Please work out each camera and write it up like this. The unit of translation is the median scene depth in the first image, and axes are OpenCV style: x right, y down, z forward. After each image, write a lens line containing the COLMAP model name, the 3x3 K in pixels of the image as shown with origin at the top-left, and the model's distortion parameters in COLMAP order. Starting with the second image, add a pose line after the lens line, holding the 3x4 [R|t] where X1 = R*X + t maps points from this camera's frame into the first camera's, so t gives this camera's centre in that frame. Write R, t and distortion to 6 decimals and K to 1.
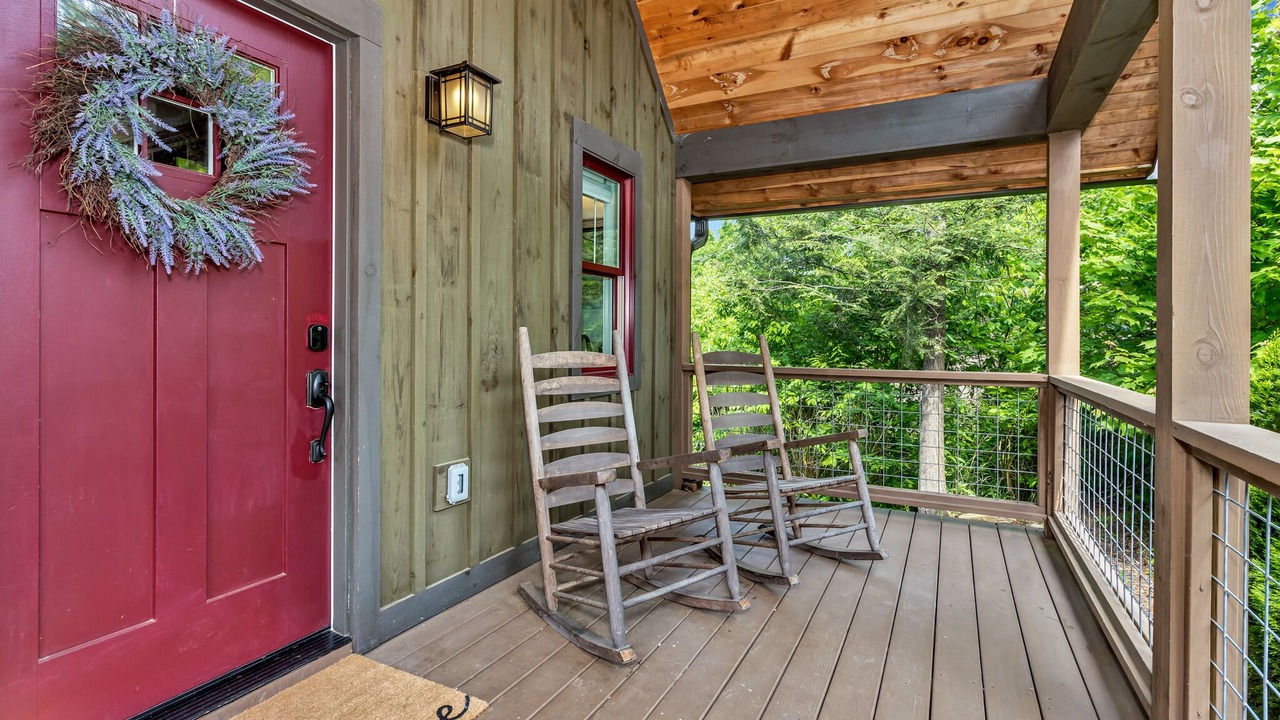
lens RADIAL K [[609.3, 0, 640.2], [0, 609.3, 343.8], [0, 0, 1]] dist [0.000652, 0.000002]
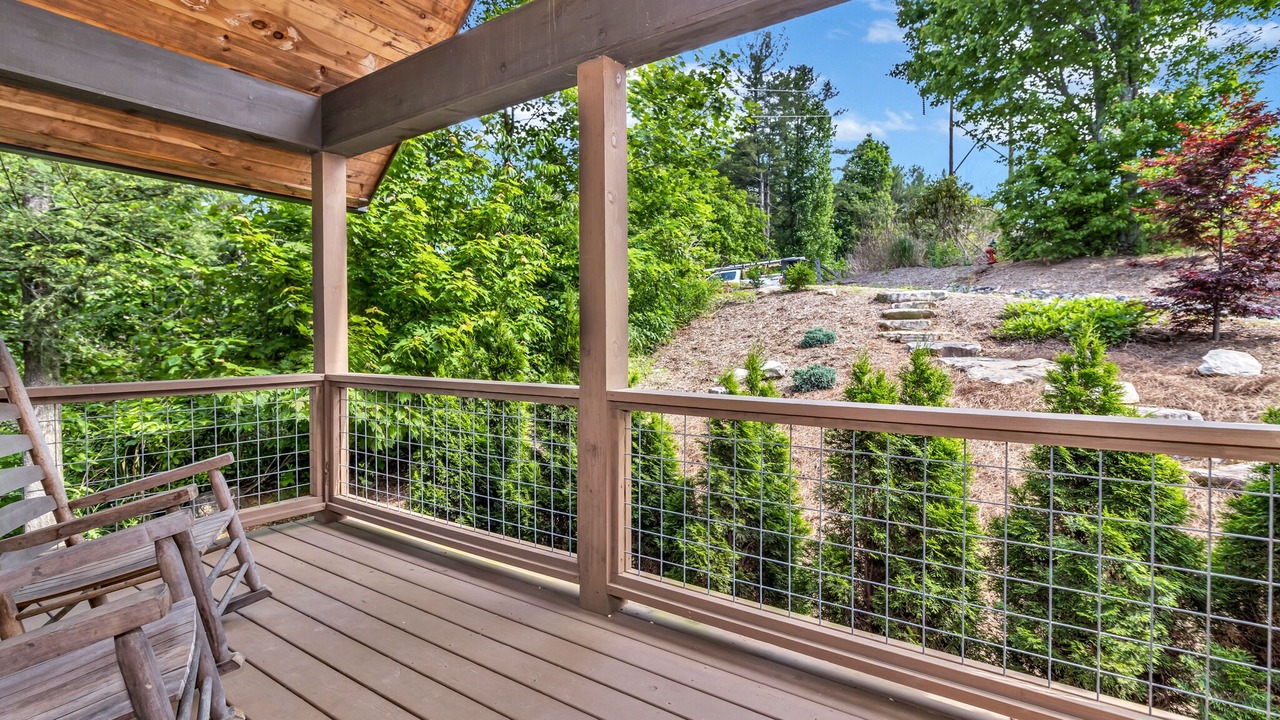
lens RADIAL K [[609.3, 0, 640.2], [0, 609.3, 343.8], [0, 0, 1]] dist [0.000652, 0.000002]
pose [[0.139446, -0.010917, 0.990169, -0.324420], [0.011782, 0.999887, 0.009365, -0.006468], [-0.990160, 0.010360, 0.139559, 0.293300]]
